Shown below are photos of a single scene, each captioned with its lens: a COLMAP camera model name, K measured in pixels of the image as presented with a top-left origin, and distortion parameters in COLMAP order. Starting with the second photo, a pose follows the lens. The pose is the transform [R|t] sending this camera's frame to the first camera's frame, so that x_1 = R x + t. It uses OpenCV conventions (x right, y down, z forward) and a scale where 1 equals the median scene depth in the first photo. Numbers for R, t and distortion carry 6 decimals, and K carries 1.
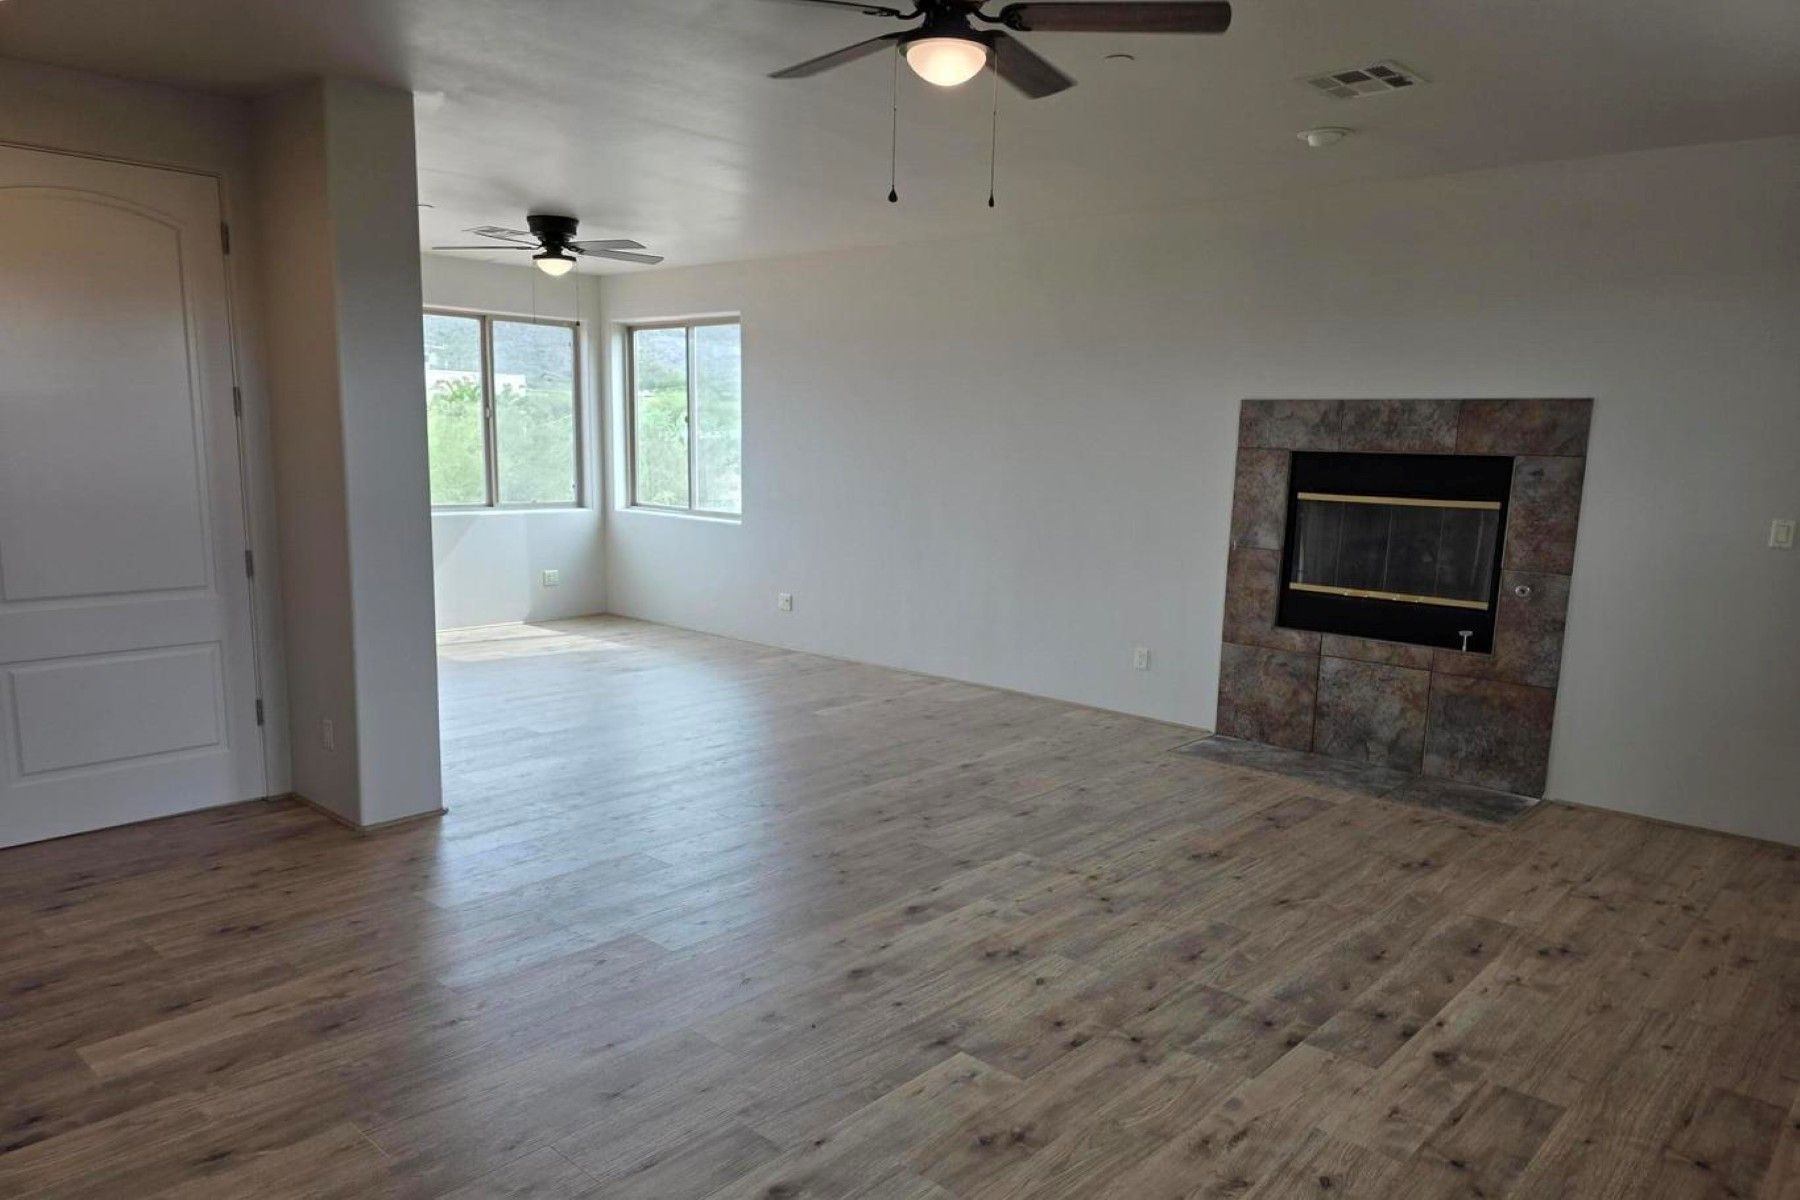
lens RADIAL K [[1206.1, 0, 888.9], [0, 1206.1, 639.4], [0, 0, 1]] dist [0.078059, -0.085900]
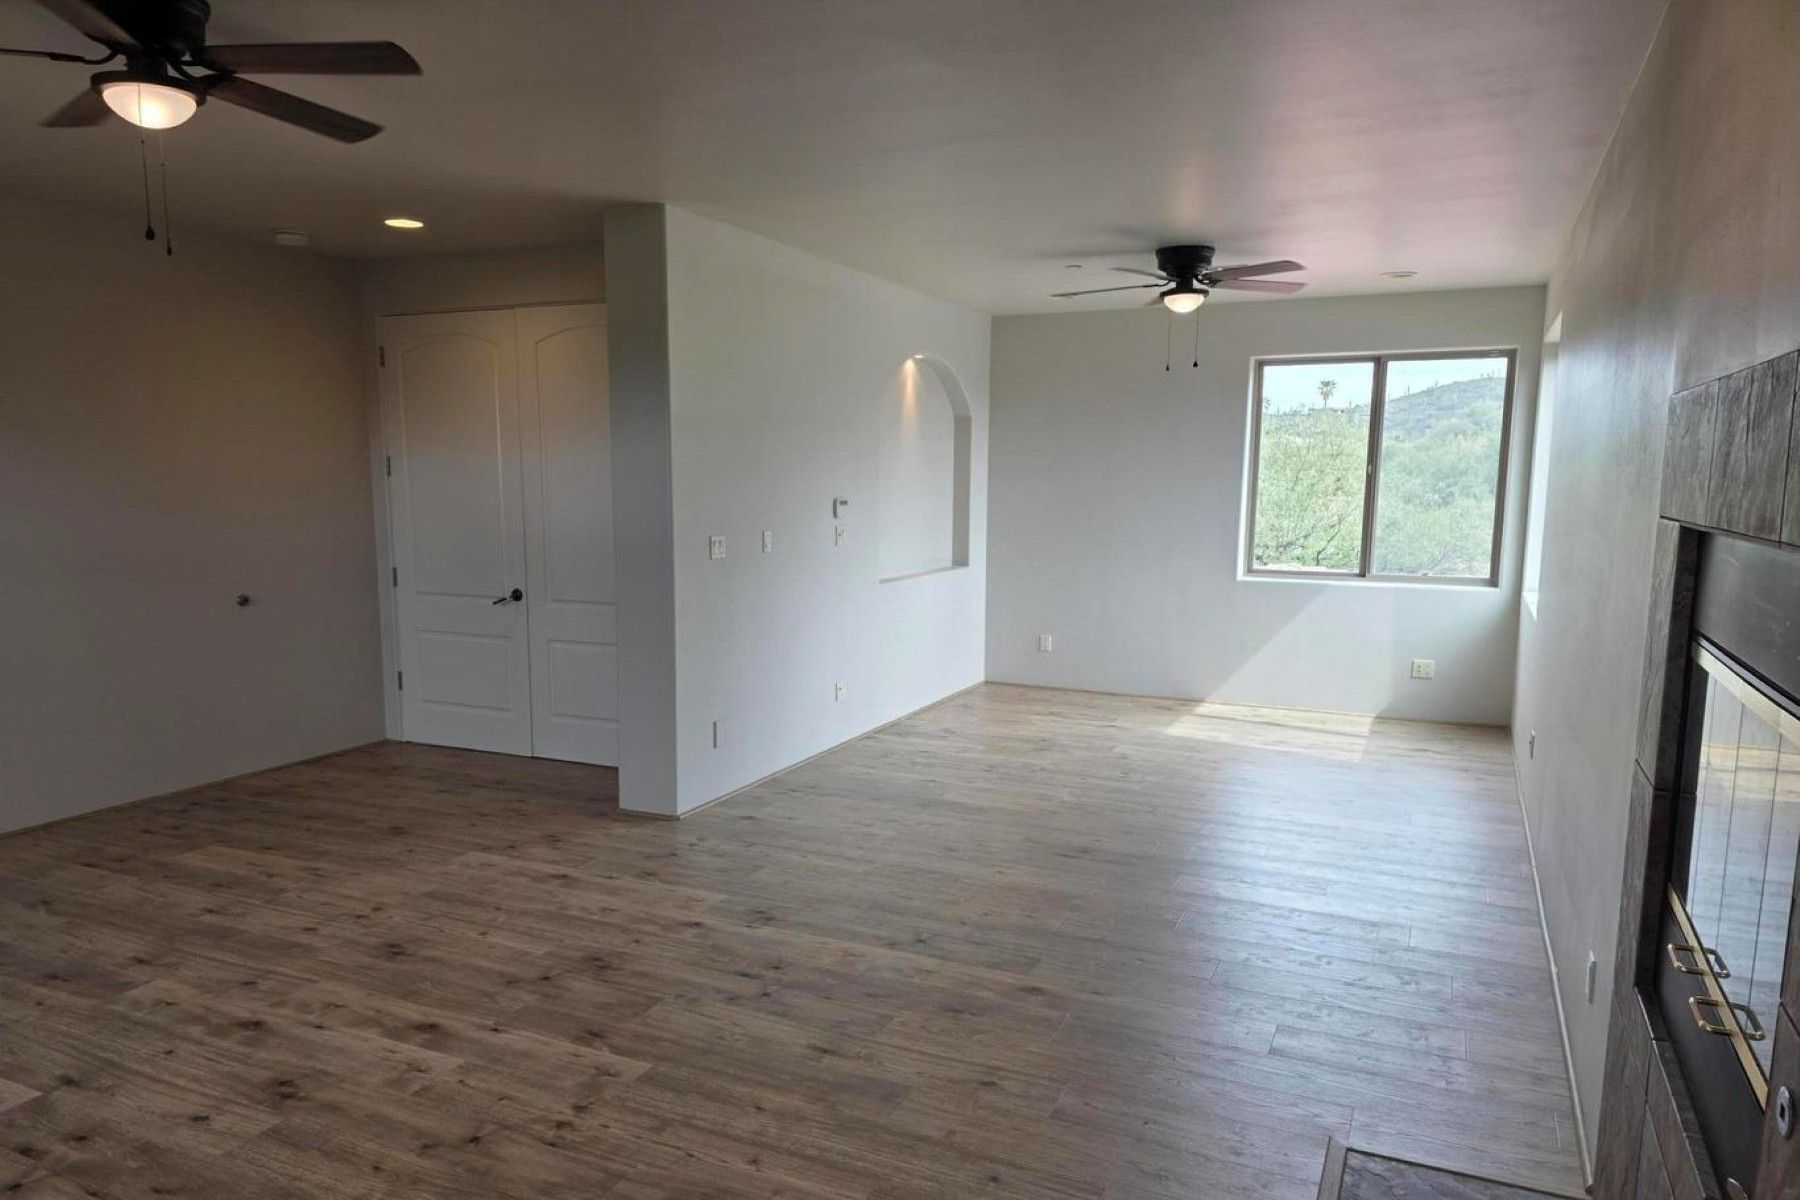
lens RADIAL K [[1206.1, 0, 888.9], [0, 1206.1, 639.4], [0, 0, 1]] dist [0.078059, -0.085900]
pose [[0.308777, 0.115271, -0.944123, 0.890759], [-0.163236, 0.984324, 0.066792, -0.158672], [0.937022, 0.133491, 0.322753, 0.958066]]
